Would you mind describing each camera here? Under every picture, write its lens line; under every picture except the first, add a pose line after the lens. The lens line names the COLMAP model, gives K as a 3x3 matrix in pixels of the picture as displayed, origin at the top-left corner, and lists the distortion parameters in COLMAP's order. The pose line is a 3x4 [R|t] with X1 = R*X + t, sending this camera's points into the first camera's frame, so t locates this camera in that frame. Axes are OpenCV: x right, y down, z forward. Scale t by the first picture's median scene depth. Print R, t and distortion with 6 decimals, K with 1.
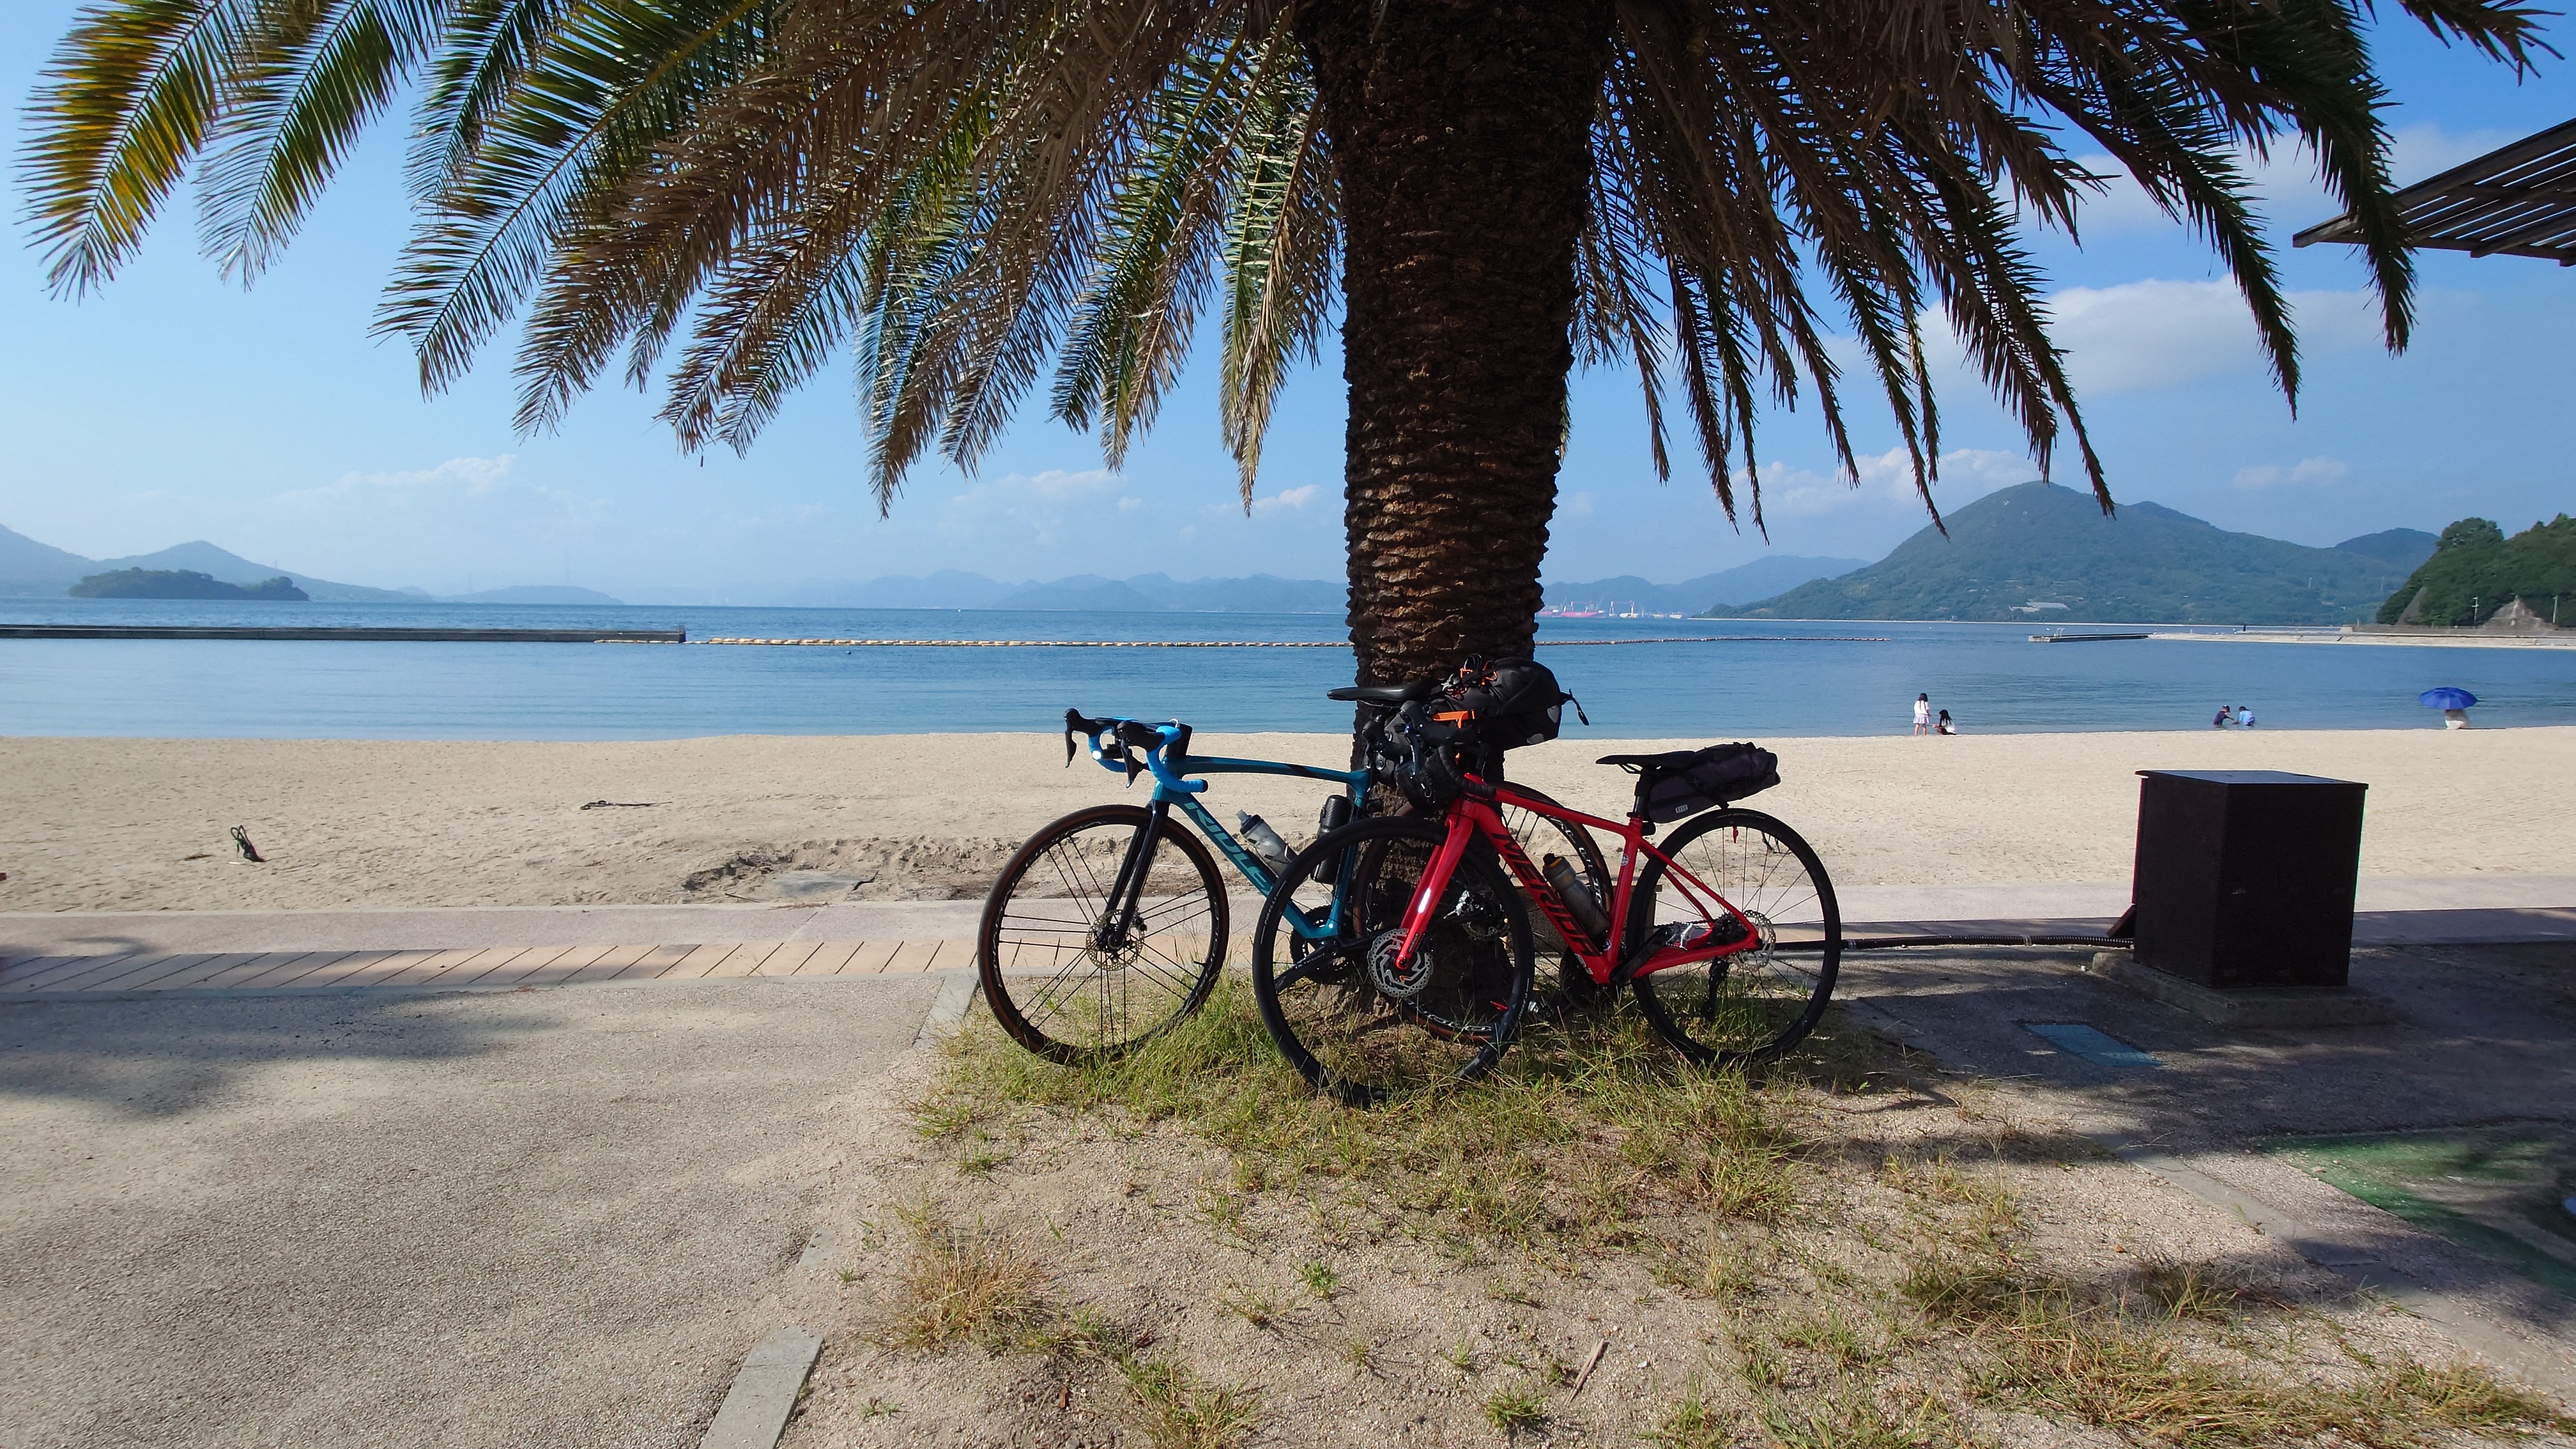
lens RADIAL K [[1254.4, 0, 1290.0], [0, 1254.4, 724.0], [0, 0, 1]] dist [0.003275, -0.000168]
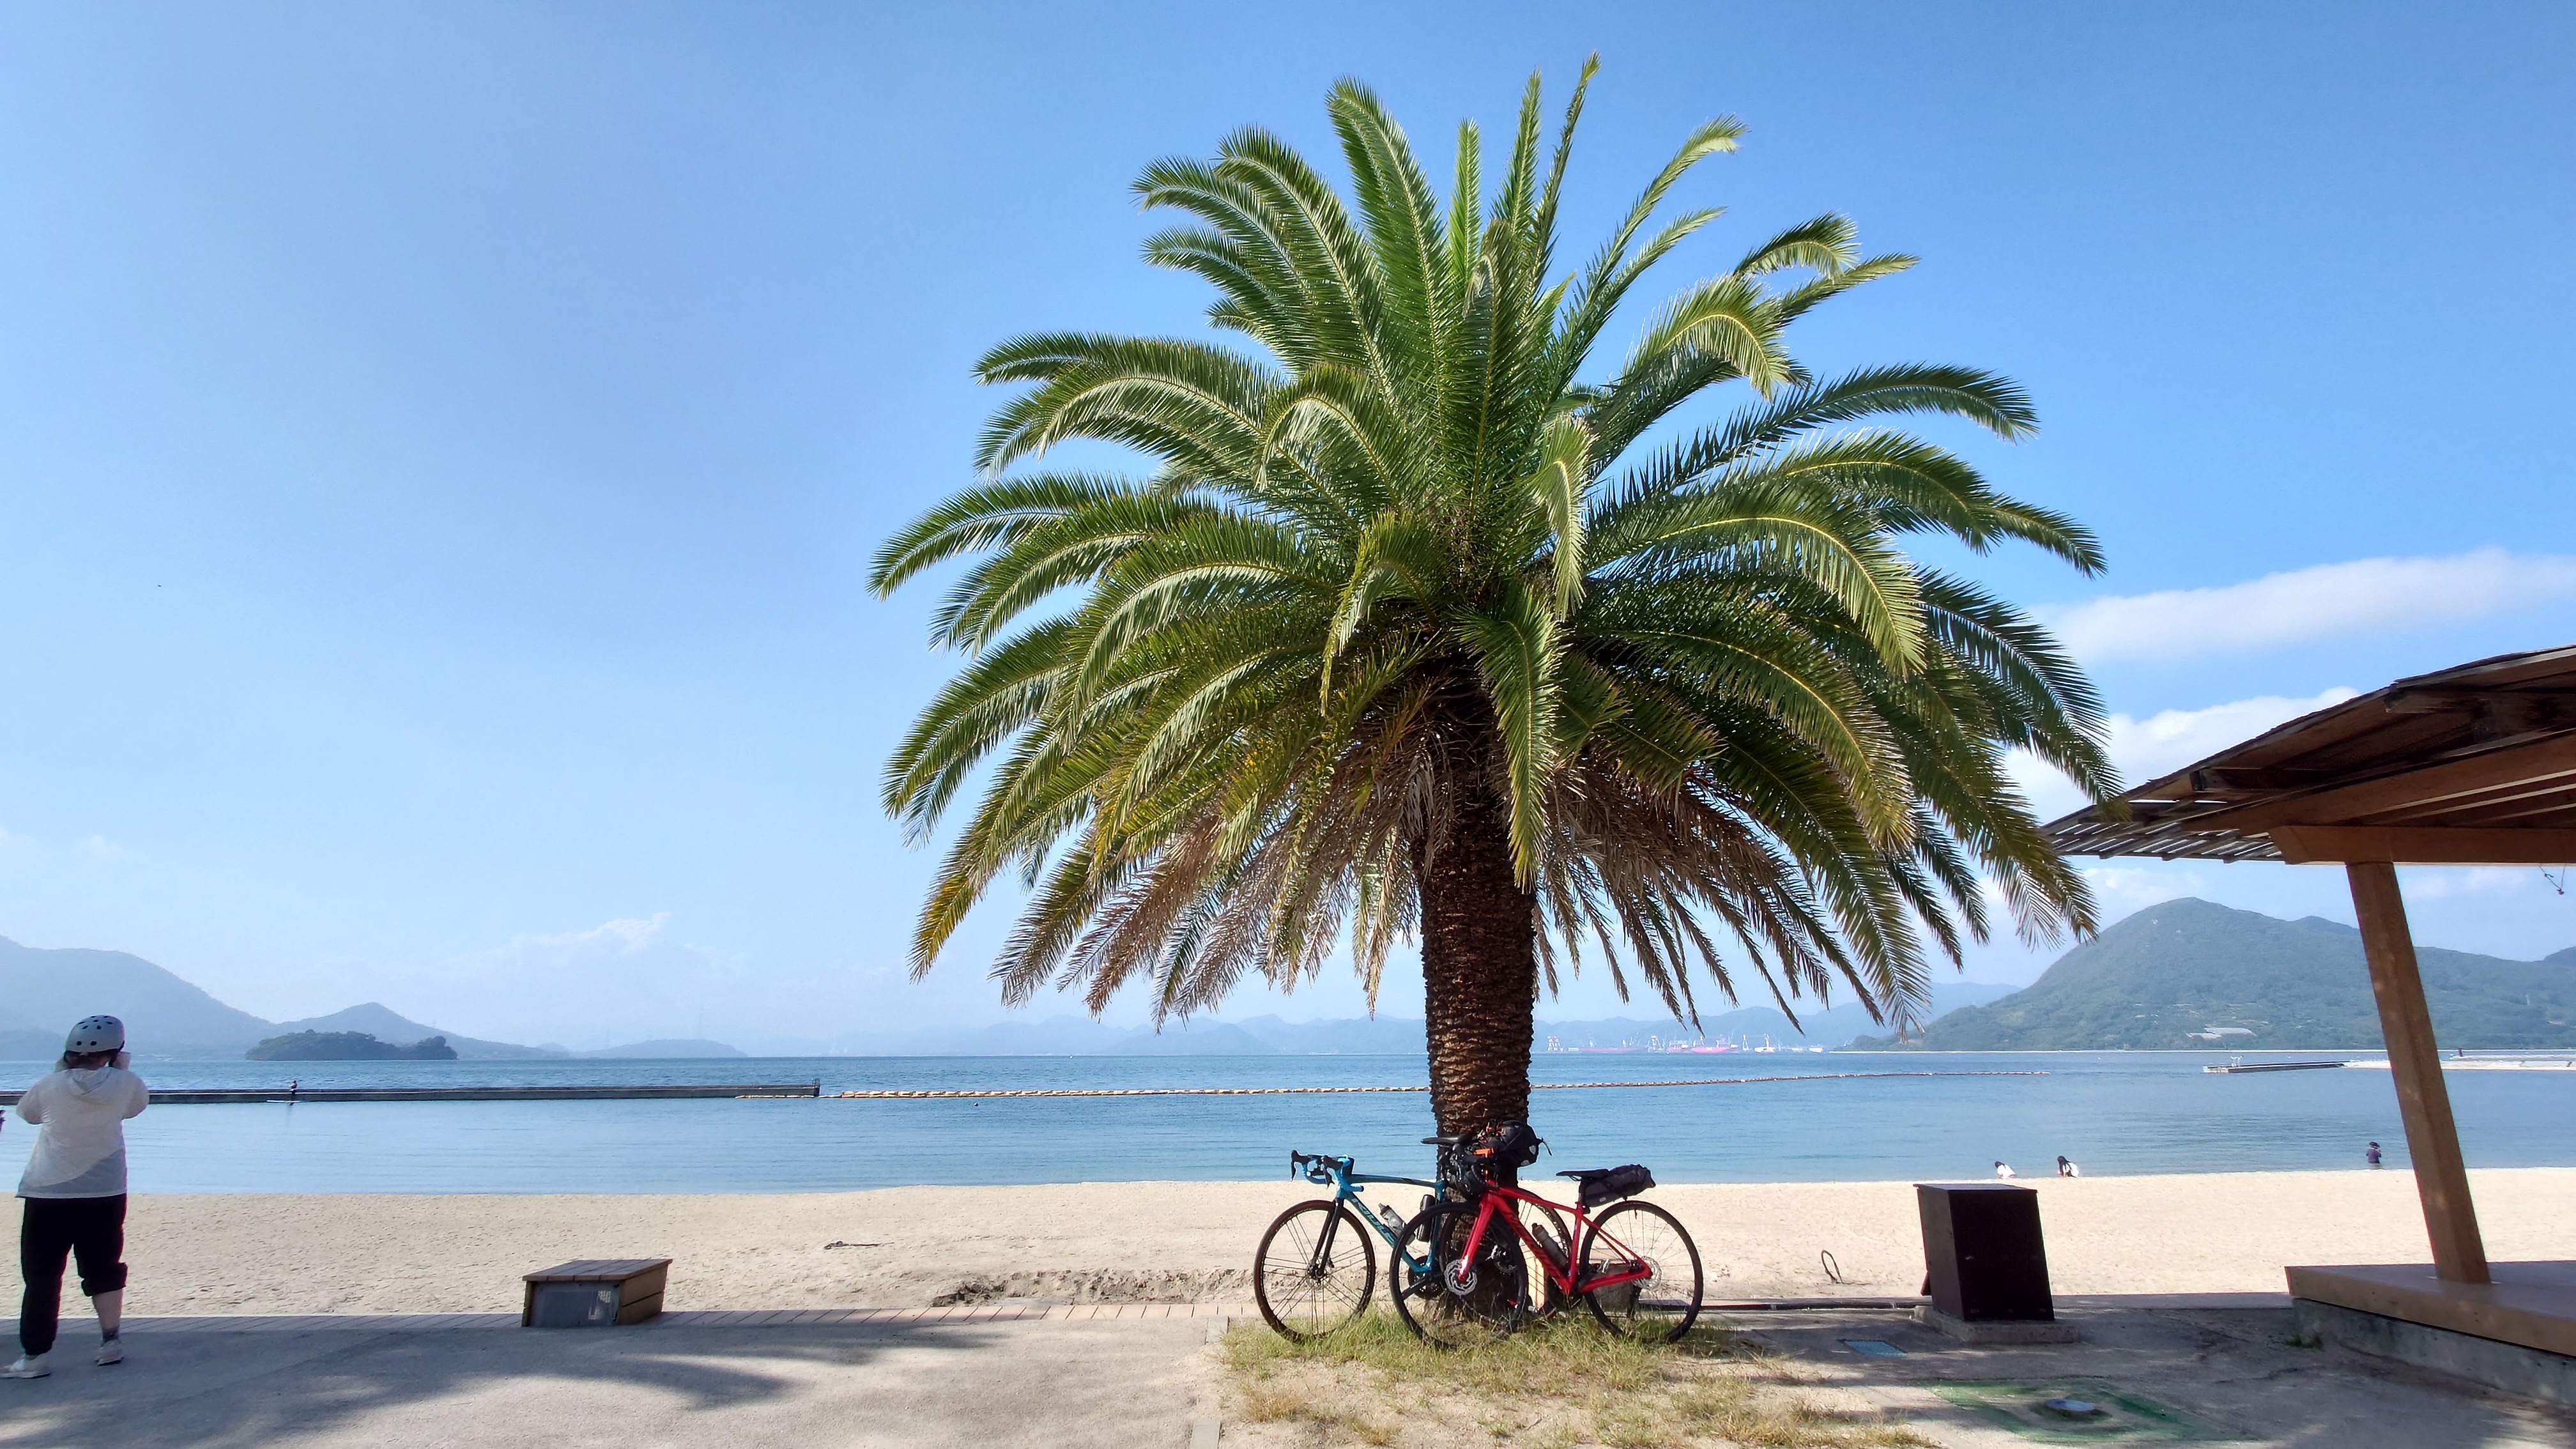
lens RADIAL K [[1254.4, 0, 1292.0], [0, 1254.4, 724.7], [0, 0, 1]] dist [0.003275, -0.000168]
pose [[0.996014, -0.039002, -0.080224, 0.011199], [0.009569, 0.940876, -0.338617, 0.027861], [0.088688, 0.336499, 0.937498, -1.130043]]
